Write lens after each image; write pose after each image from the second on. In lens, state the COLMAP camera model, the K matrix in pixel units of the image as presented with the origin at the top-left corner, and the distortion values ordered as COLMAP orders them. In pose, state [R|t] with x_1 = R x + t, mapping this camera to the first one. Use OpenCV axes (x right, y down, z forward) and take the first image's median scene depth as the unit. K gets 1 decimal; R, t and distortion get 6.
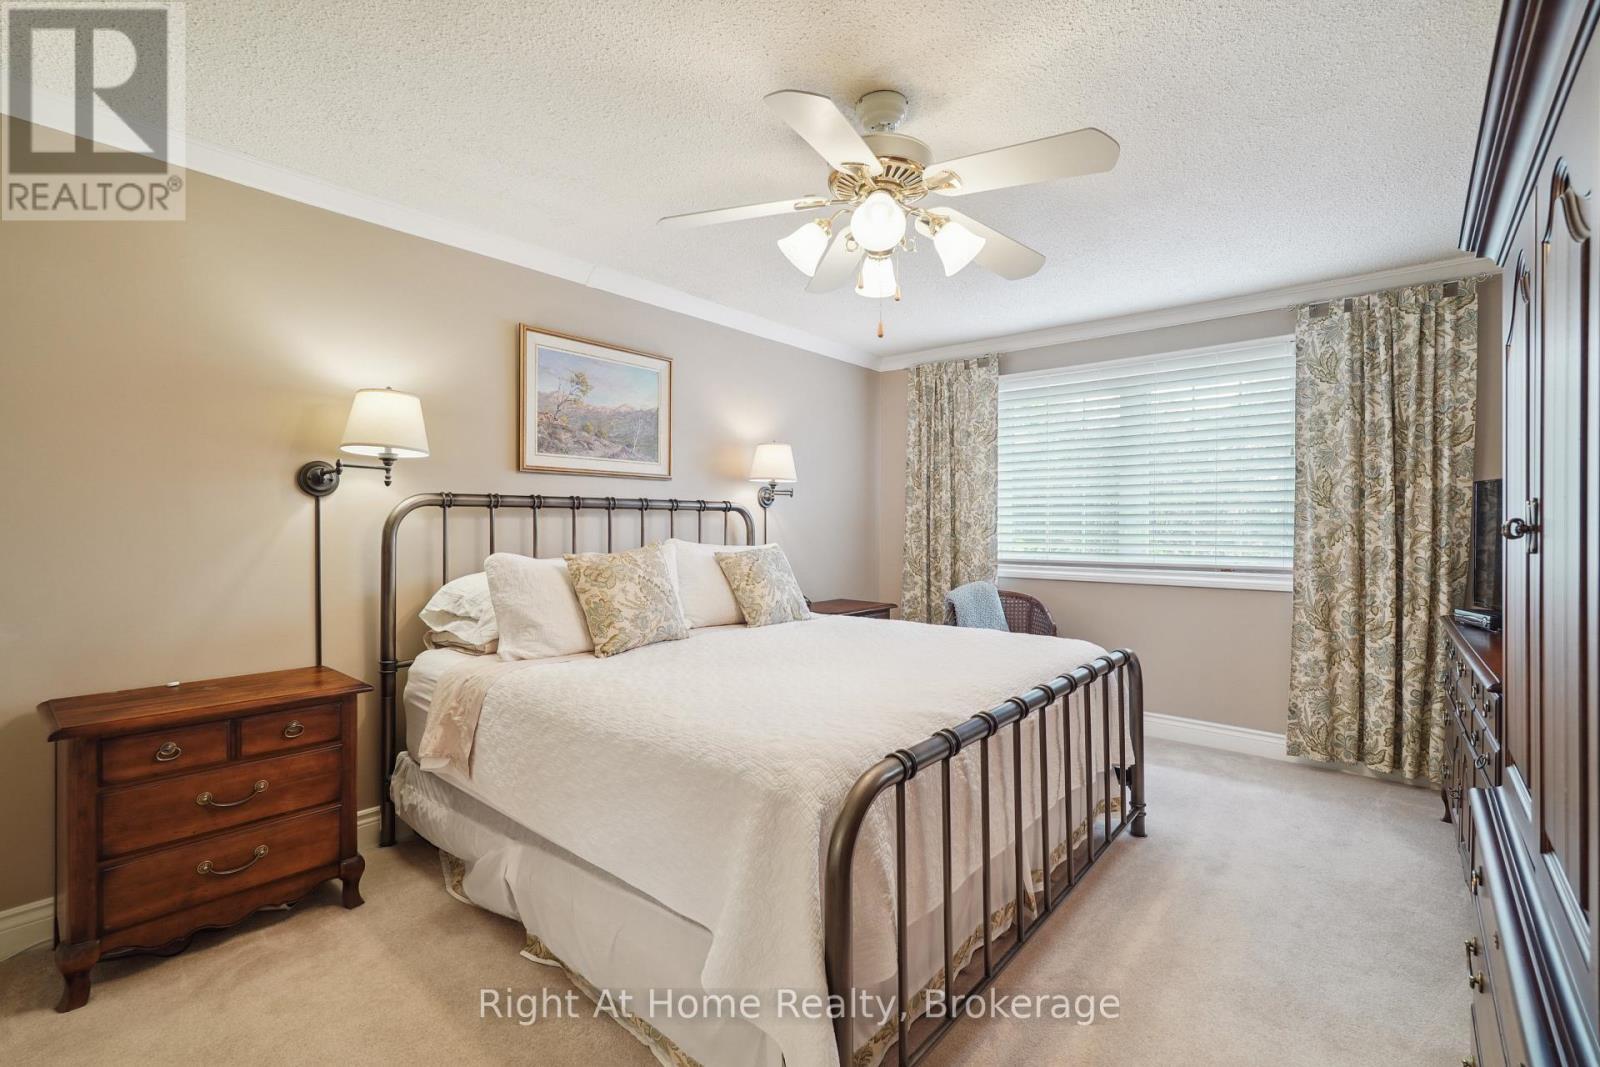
lens RADIAL K [[701.9, 0, 801.2], [0, 701.9, 528.8], [0, 0, 1]] dist [-0.003643, -0.000224]
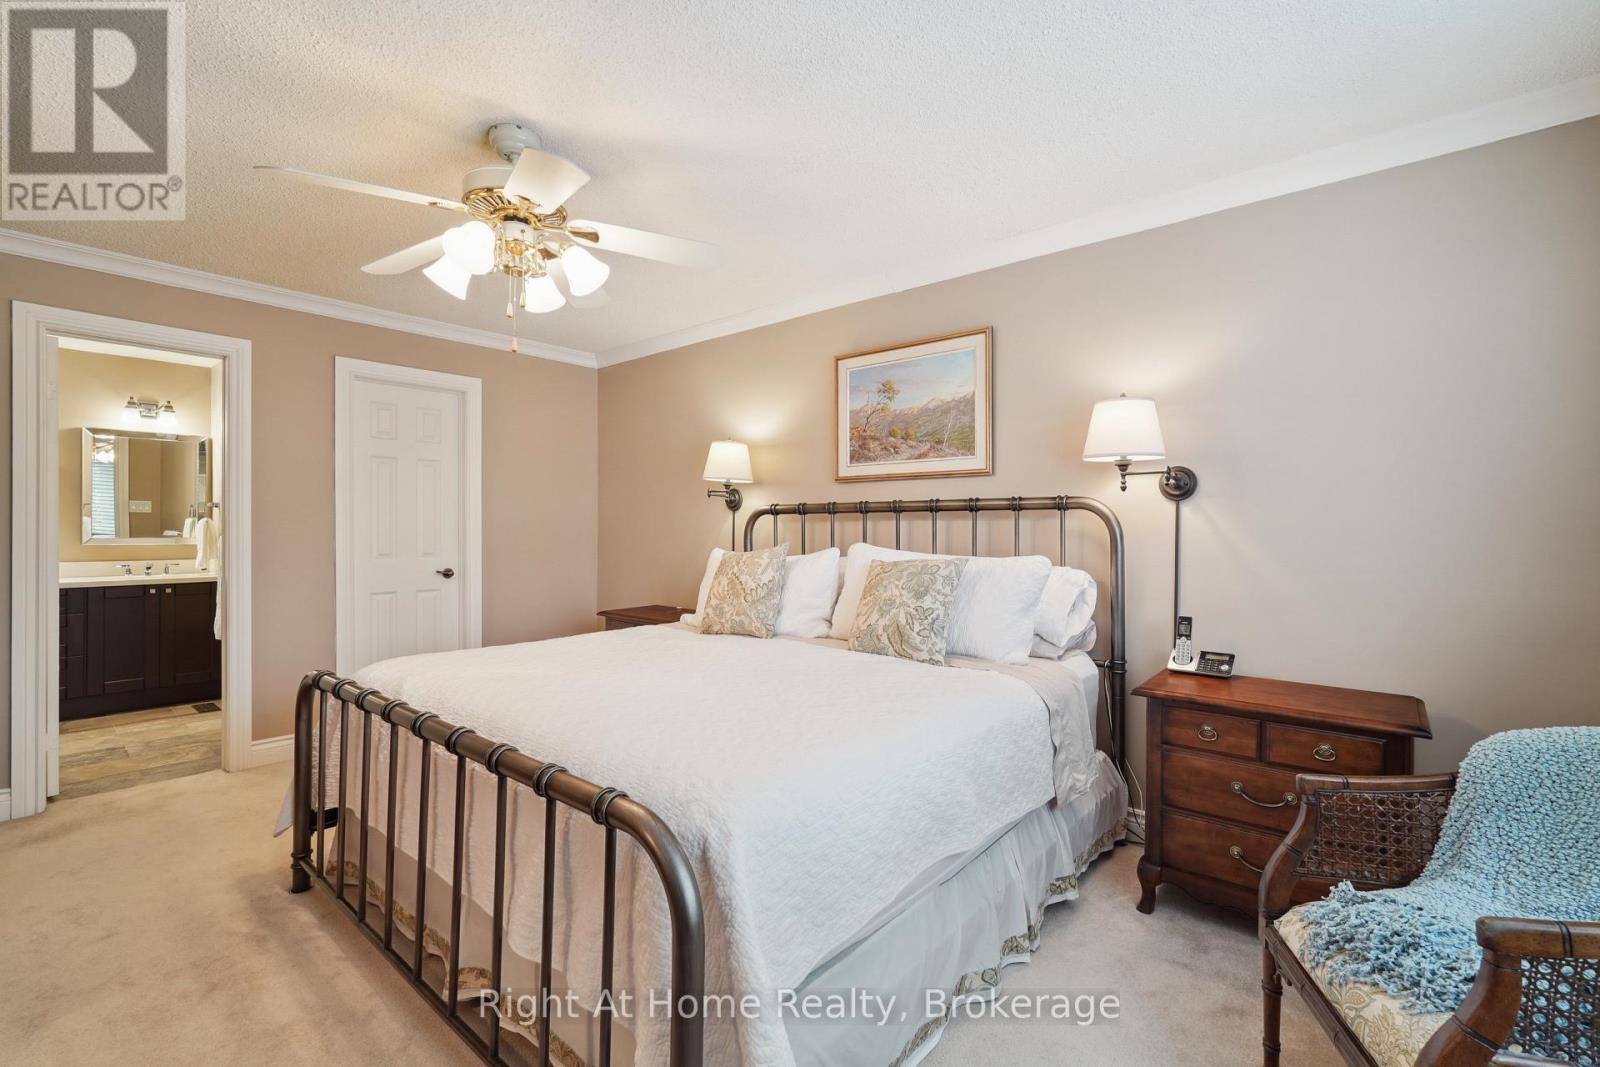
lens RADIAL K [[701.9, 0, 800.7], [0, 701.9, 528.6], [0, 0, 1]] dist [-0.003643, -0.000224]
pose [[0.012905, -0.003166, -0.999912, 0.699427], [-0.014135, 0.999894, -0.003348, -0.000452], [0.999817, 0.014177, 0.012859, 0.848797]]
